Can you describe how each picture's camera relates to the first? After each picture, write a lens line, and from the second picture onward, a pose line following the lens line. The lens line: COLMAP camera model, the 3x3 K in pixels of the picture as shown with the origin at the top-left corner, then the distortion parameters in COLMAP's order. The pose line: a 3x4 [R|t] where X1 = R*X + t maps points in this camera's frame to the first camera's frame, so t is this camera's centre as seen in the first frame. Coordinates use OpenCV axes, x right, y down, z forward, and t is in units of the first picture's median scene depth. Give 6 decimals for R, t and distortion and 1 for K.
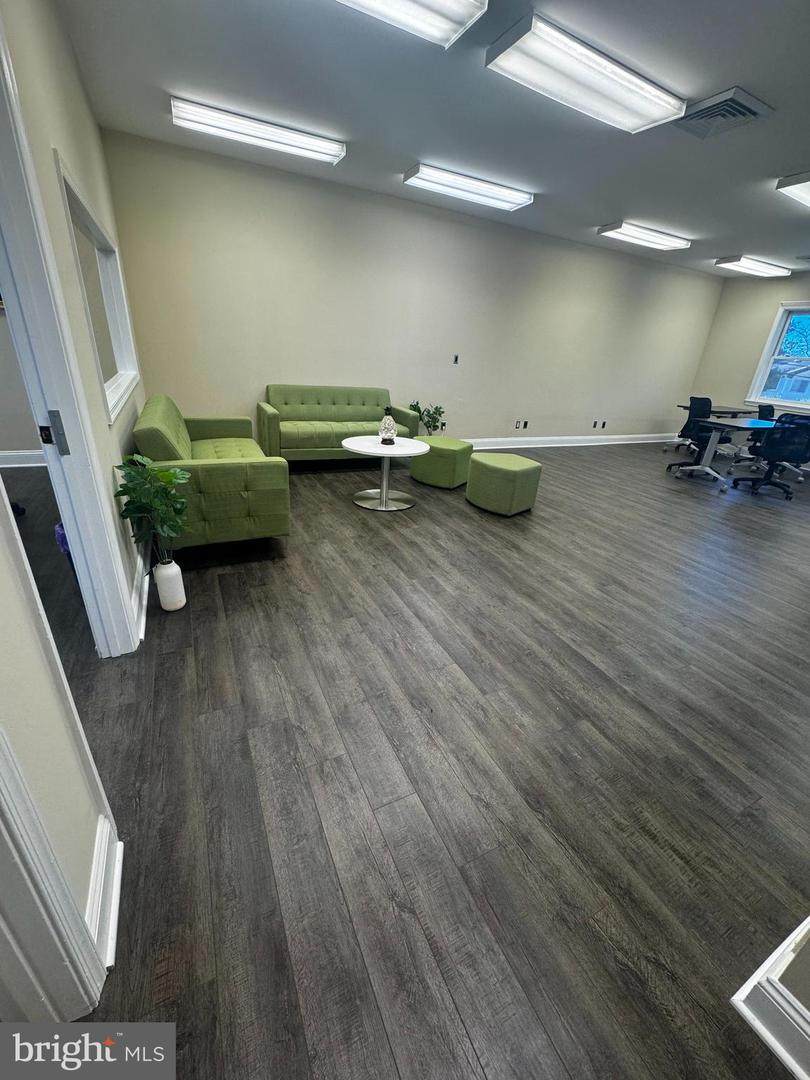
lens RADIAL K [[429.9, 0, 406.2], [0, 429.9, 539.5], [0, 0, 1]] dist [-0.002099, 0.000642]
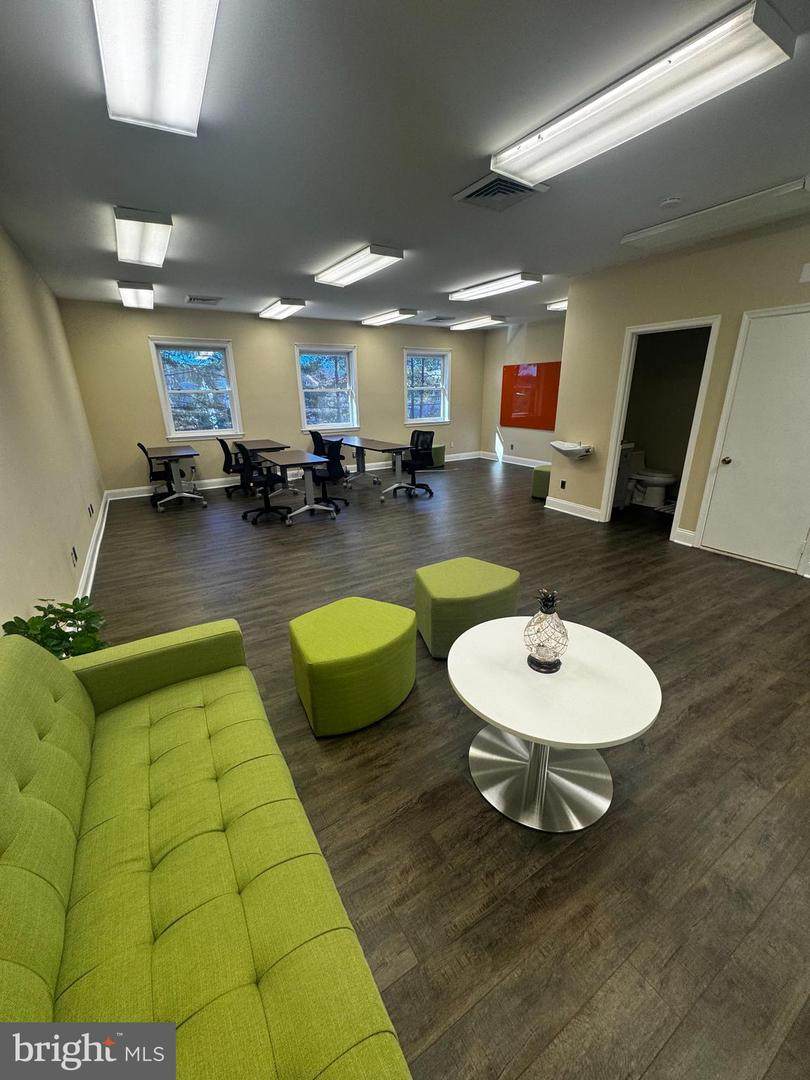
lens RADIAL K [[429.9, 0, 407.9], [0, 429.9, 540.5], [0, 0, 1]] dist [-0.002099, 0.000642]
pose [[-0.087959, -0.394490, 0.914681, -0.580693], [0.411786, 0.821708, 0.393990, -0.844489], [-0.907025, 0.411308, 0.090169, 1.547711]]
